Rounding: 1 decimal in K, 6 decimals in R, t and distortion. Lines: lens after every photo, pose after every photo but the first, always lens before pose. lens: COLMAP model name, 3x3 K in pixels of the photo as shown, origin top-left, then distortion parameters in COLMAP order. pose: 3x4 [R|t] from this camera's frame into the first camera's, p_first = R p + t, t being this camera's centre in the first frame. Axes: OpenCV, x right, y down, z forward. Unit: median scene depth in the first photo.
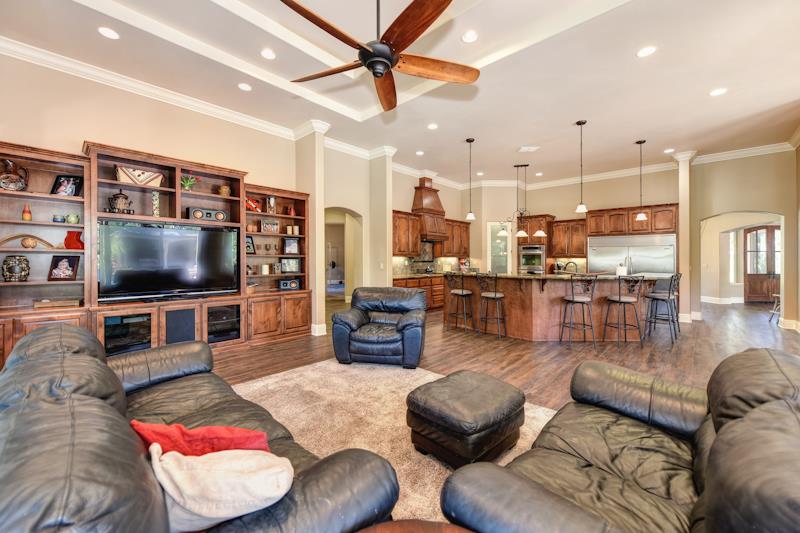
lens RADIAL K [[295.3, 0, 400.0], [0, 295.3, 266.5], [0, 0, 1]] dist [0.001183, 0.000062]
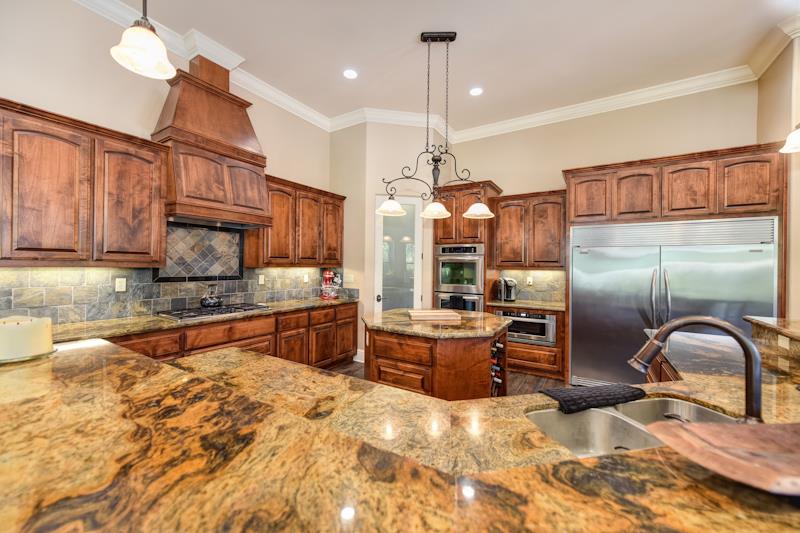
lens RADIAL K [[295.3, 0, 400.0], [0, 295.3, 266.5], [0, 0, 1]] dist [0.001183, 0.000062]
pose [[0.971642, 0.002239, 0.236448, 0.232310], [0.003263, 0.999733, -0.022875, -0.022577], [-0.236436, 0.022998, 0.971375, 0.544060]]
